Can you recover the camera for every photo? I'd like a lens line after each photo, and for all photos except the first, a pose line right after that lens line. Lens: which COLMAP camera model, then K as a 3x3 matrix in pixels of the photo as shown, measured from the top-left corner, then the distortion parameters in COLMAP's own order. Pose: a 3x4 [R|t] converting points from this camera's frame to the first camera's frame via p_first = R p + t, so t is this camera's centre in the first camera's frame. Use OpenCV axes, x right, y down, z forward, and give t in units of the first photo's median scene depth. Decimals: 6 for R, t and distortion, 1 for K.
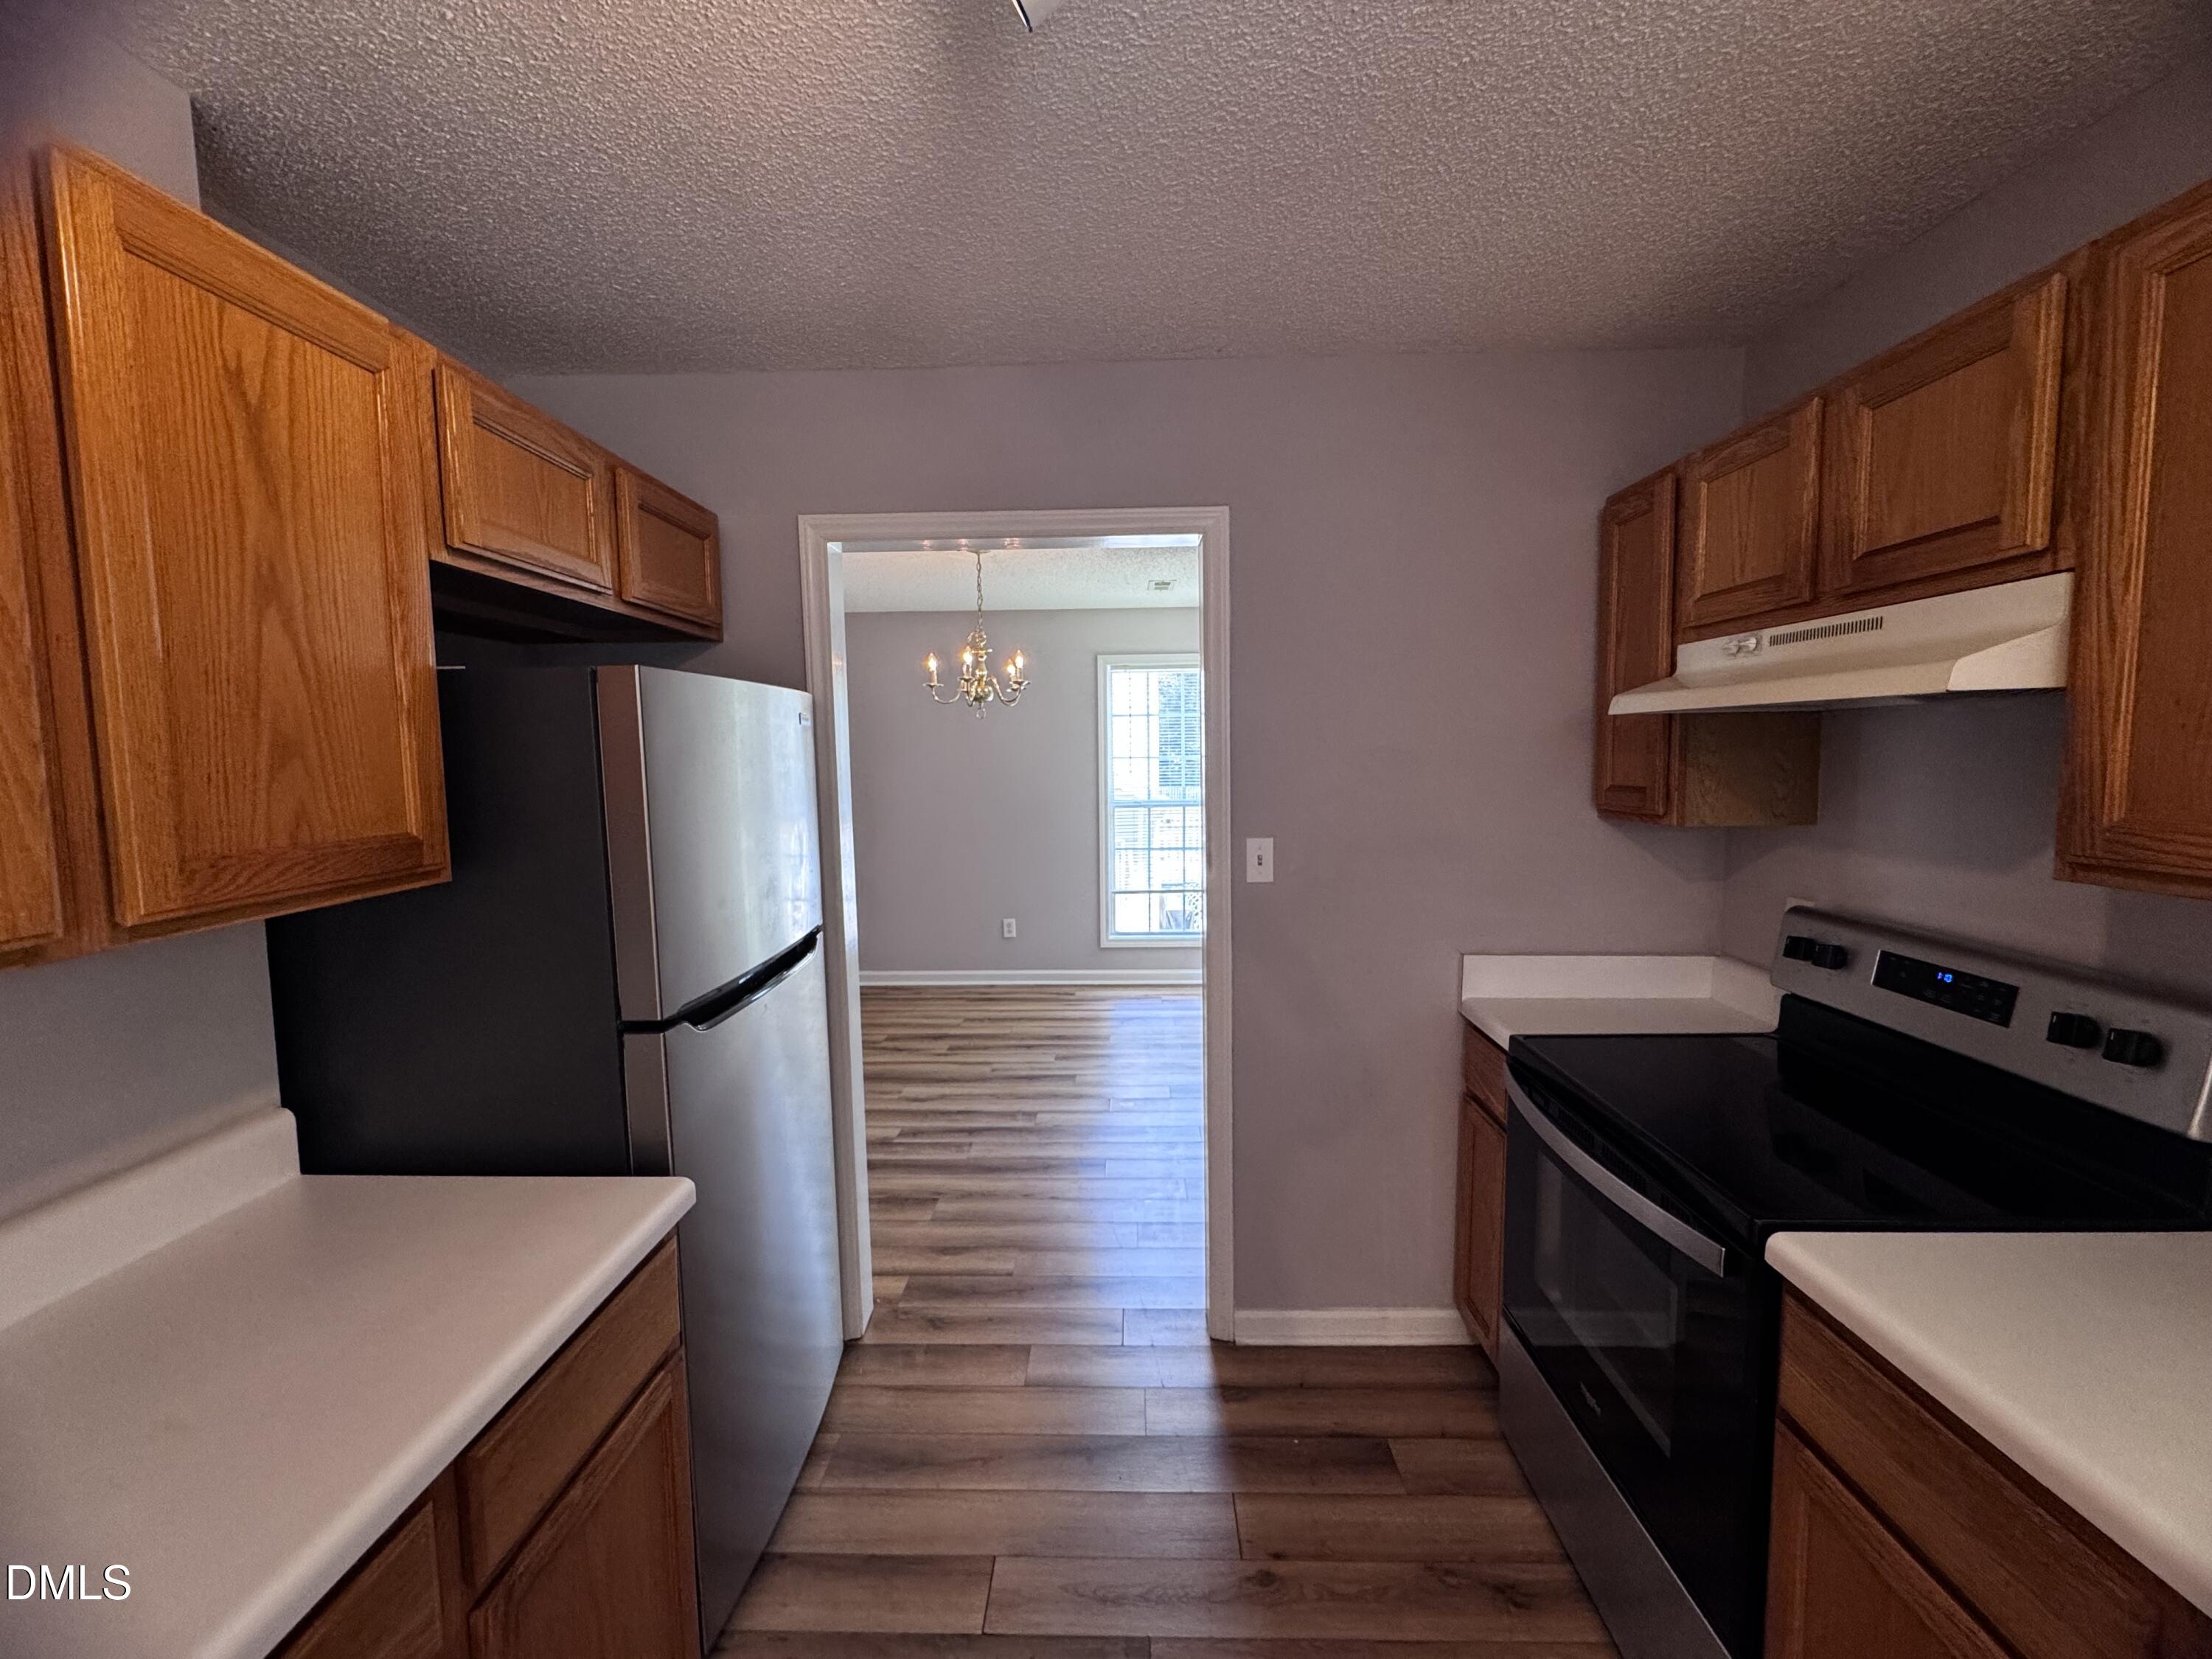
lens RADIAL K [[879.8, 0, 1106.0], [0, 879.8, 829.5], [0, 0, 1]] dist [-0.003242, -0.000138]
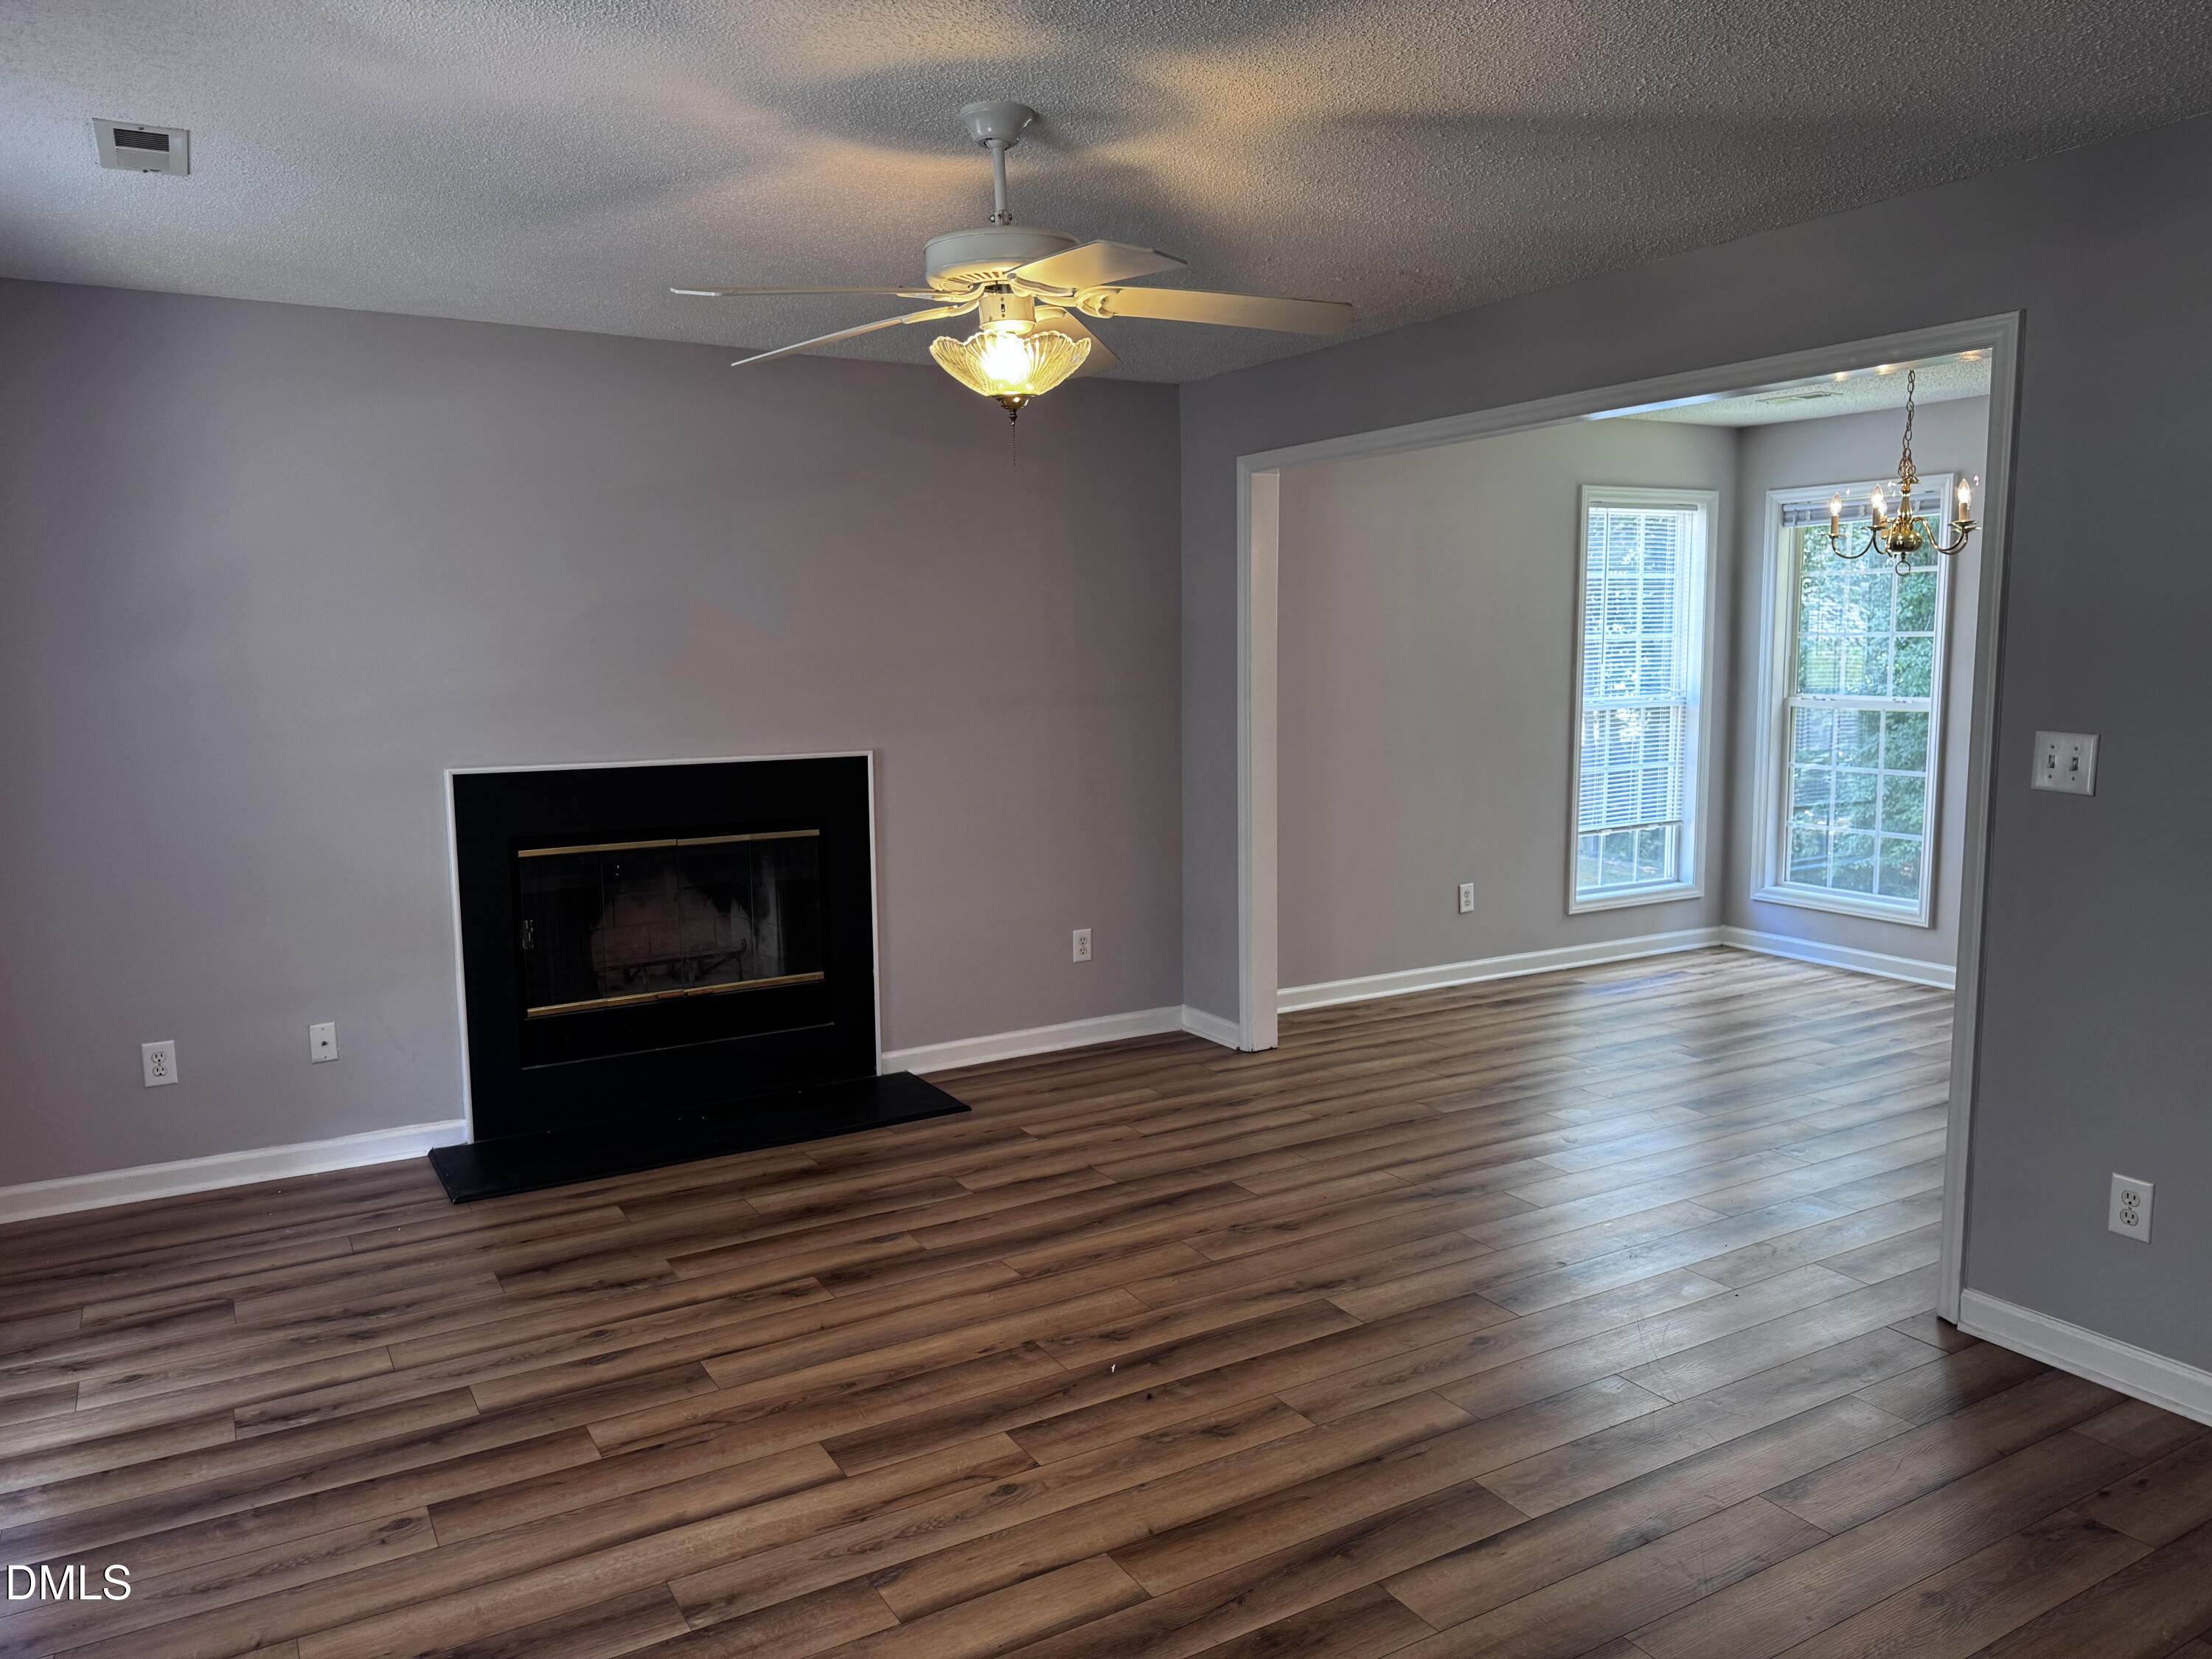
lens RADIAL K [[1536.4, 0, 1106.0], [0, 1536.4, 829.5], [0, 0, 1]] dist [0.164532, -0.301383]
pose [[0.848064, -0.062206, 0.526230, -1.542539], [0.047475, 0.998011, 0.041466, 0.000333], [-0.527763, -0.010183, 0.849331, 0.258501]]
